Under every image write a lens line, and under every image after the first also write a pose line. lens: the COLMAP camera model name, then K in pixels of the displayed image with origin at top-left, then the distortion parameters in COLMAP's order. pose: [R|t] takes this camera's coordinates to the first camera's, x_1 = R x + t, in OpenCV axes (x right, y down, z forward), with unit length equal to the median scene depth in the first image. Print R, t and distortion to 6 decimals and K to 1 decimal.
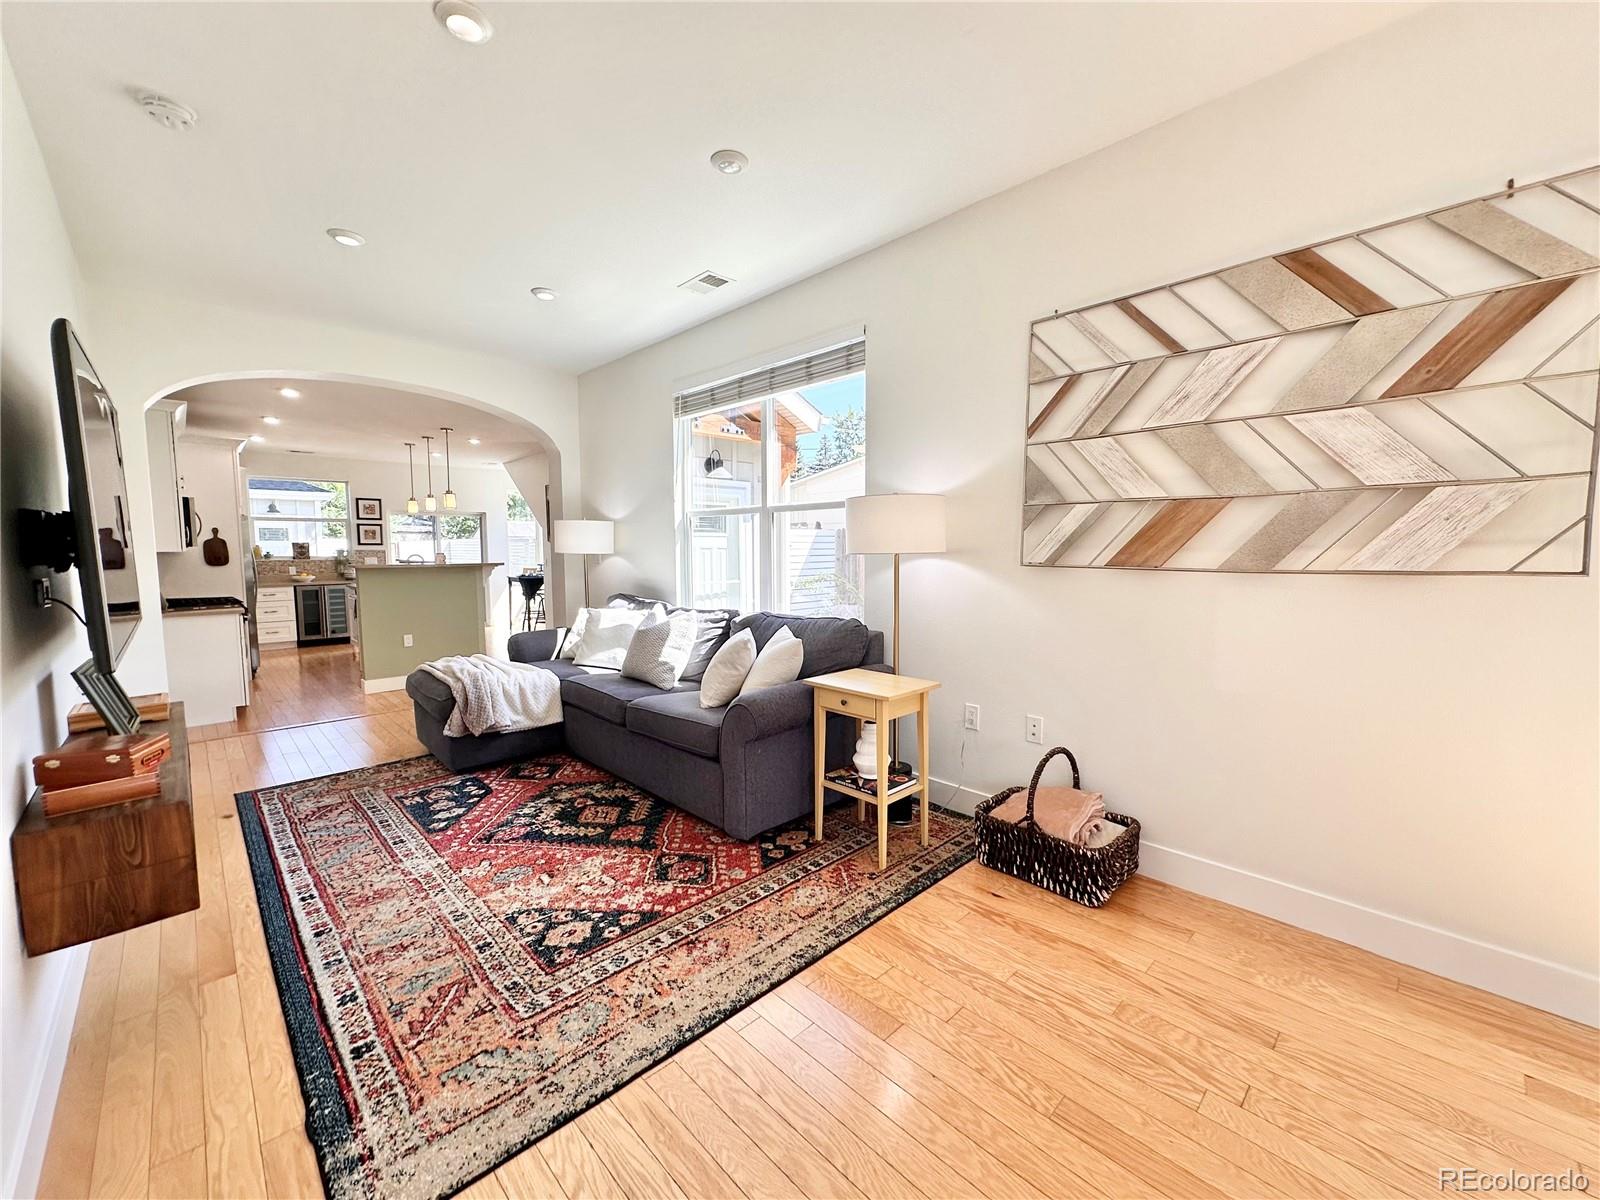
lens RADIAL K [[643.0, 0, 800.0], [0, 643.0, 600.0], [0, 0, 1]] dist [0.000456, 0.000358]
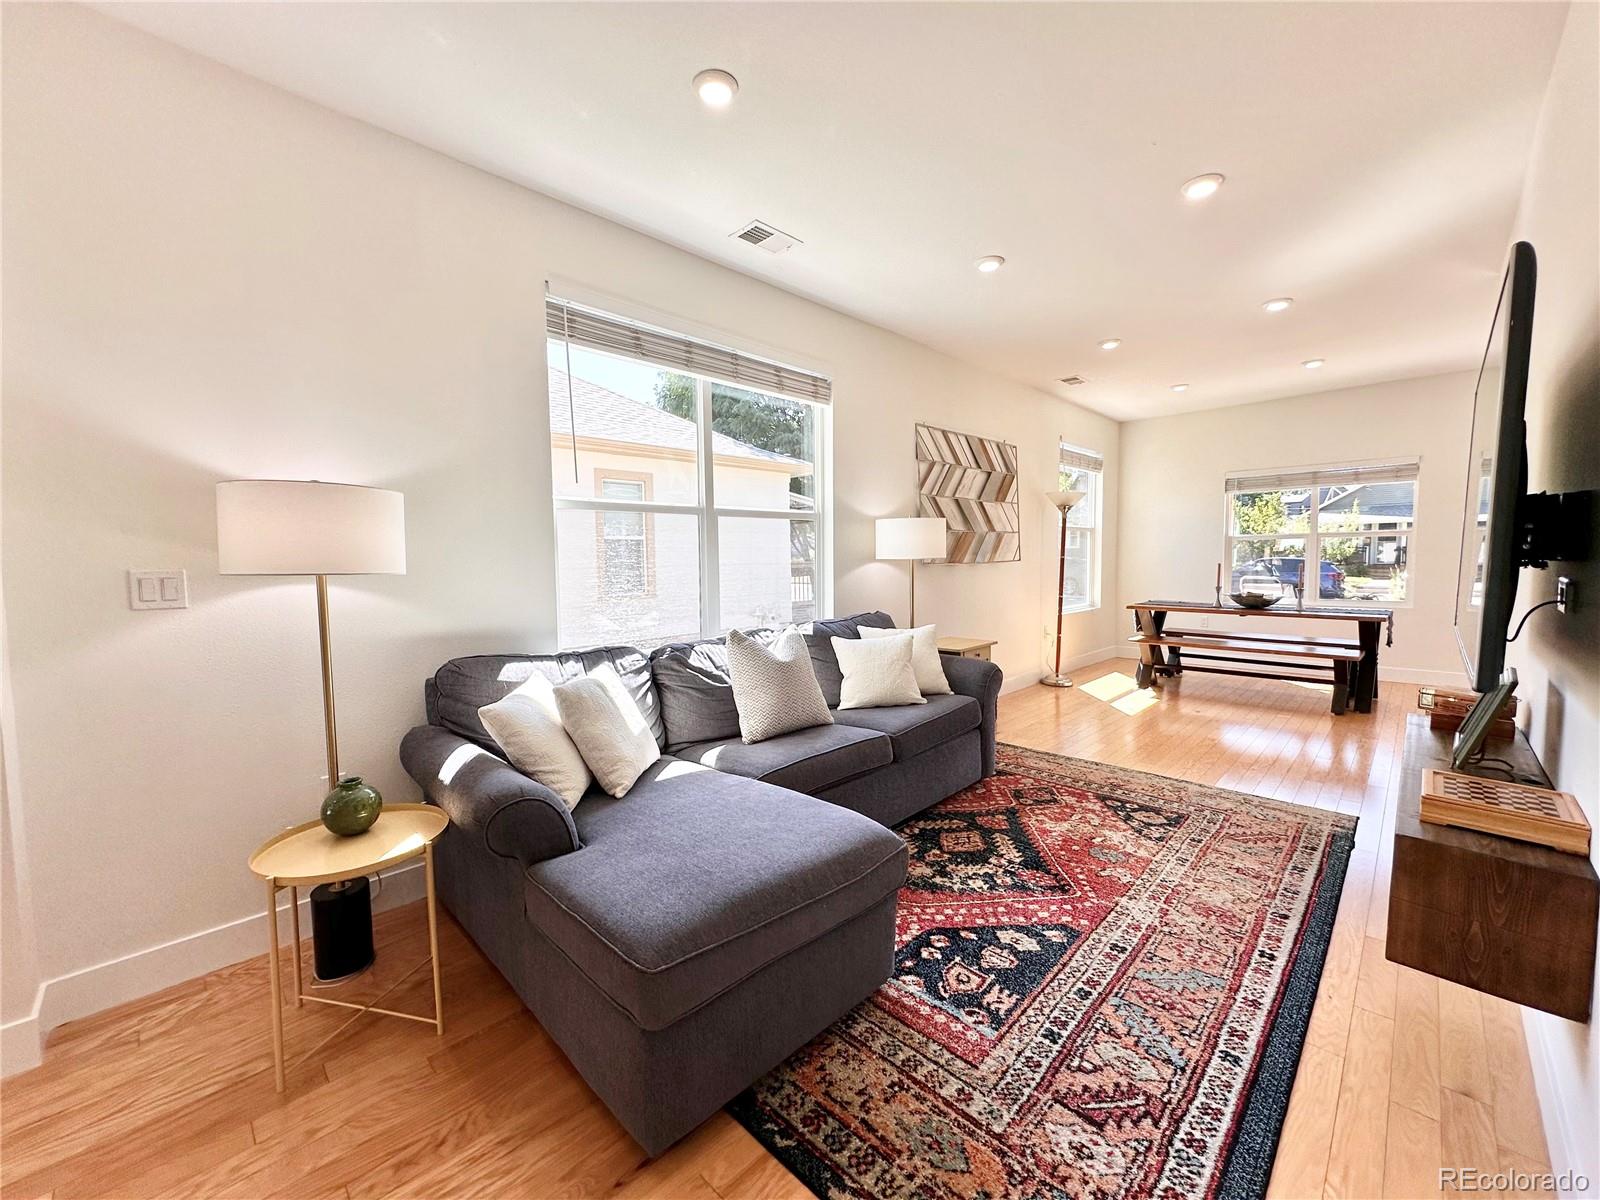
lens RADIAL K [[643.0, 0, 800.0], [0, 643.0, 600.0], [0, 0, 1]] dist [0.000456, 0.000358]
pose [[-0.032282, -0.066598, 0.997258, -1.466385], [0.096452, 0.992913, 0.069430, -0.118328], [-0.994814, 0.098429, -0.025630, 1.490593]]
